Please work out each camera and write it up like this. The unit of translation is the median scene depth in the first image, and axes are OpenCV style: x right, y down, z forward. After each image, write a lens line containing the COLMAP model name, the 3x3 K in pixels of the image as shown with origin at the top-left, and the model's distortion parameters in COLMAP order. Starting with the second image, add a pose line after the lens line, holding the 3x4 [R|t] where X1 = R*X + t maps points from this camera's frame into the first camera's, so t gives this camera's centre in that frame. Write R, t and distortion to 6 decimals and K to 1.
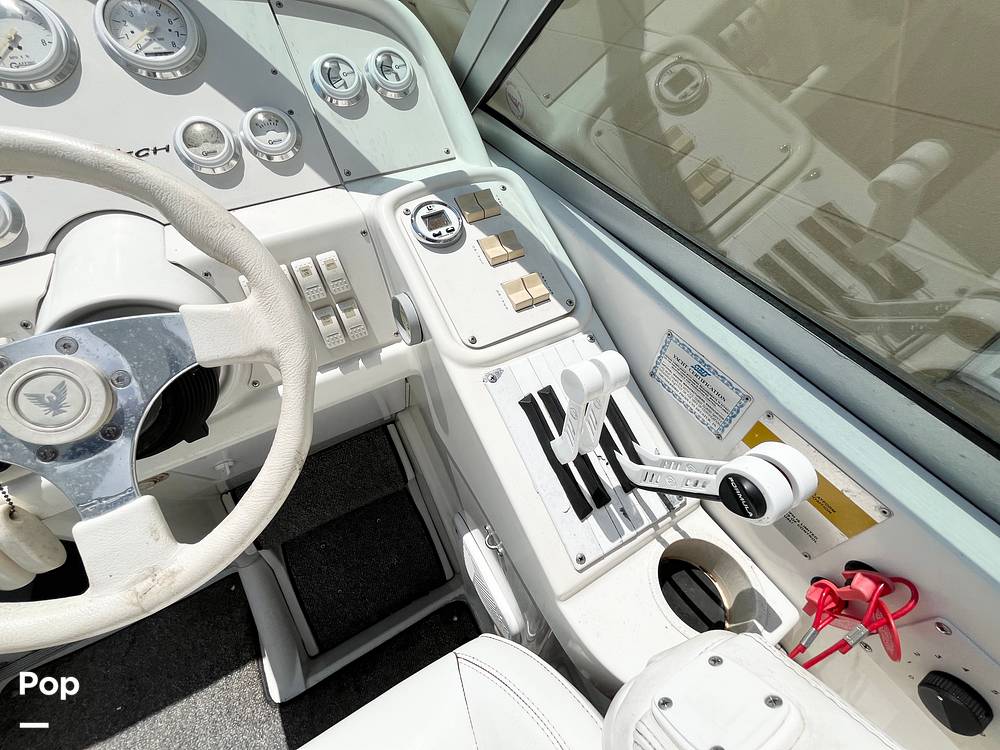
lens RADIAL K [[404.1, 0, 496.7], [0, 404.1, 377.3], [0, 0, 1]] dist [-0.002257, -0.000185]
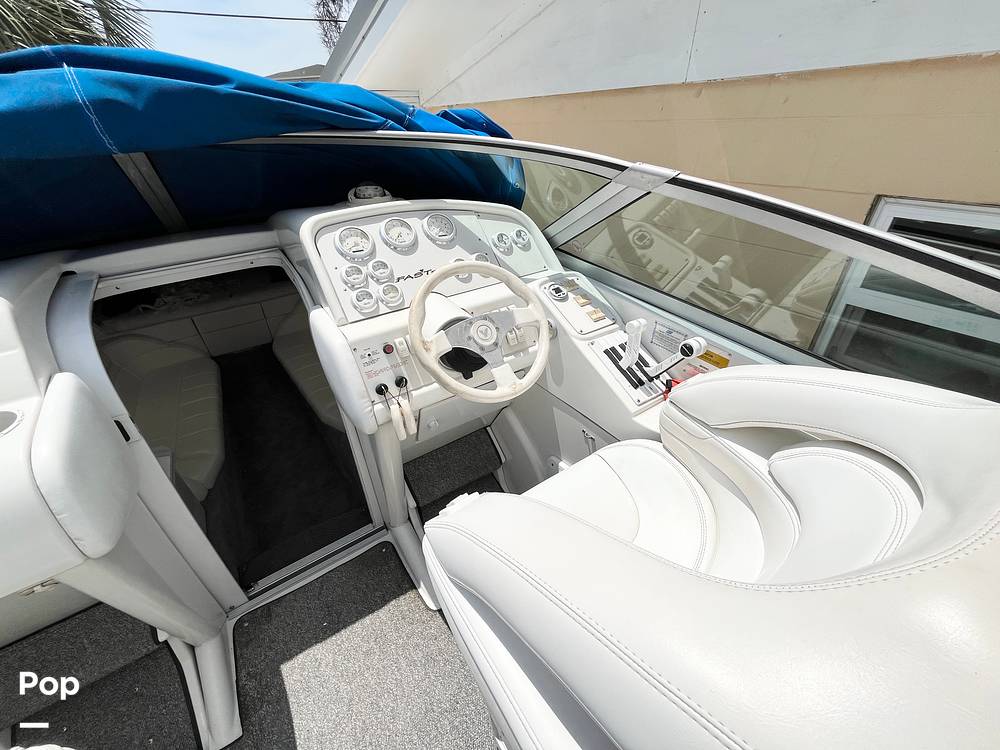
lens RADIAL K [[404.1, 0, 496.7], [0, 404.1, 377.3], [0, 0, 1]] dist [-0.002257, -0.000185]
pose [[0.996283, -0.056669, 0.064876, -0.679738], [0.071618, 0.963412, -0.258280, 0.712421], [-0.047866, 0.261966, 0.963889, -1.193278]]
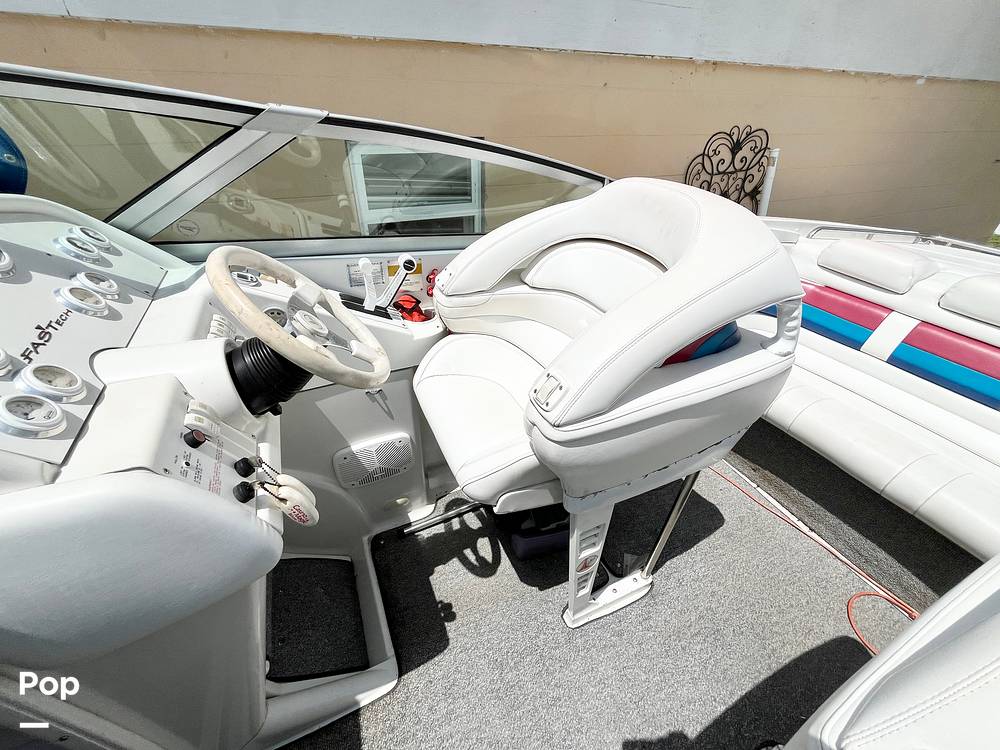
lens RADIAL K [[404.1, 0, 496.7], [0, 404.1, 377.3], [0, 0, 1]] dist [-0.002257, -0.000185]
pose [[0.077370, -0.552385, 0.829991, -1.864332], [0.719583, 0.607150, 0.337000, 0.138238], [-0.690083, 0.571173, 0.444462, -0.443661]]
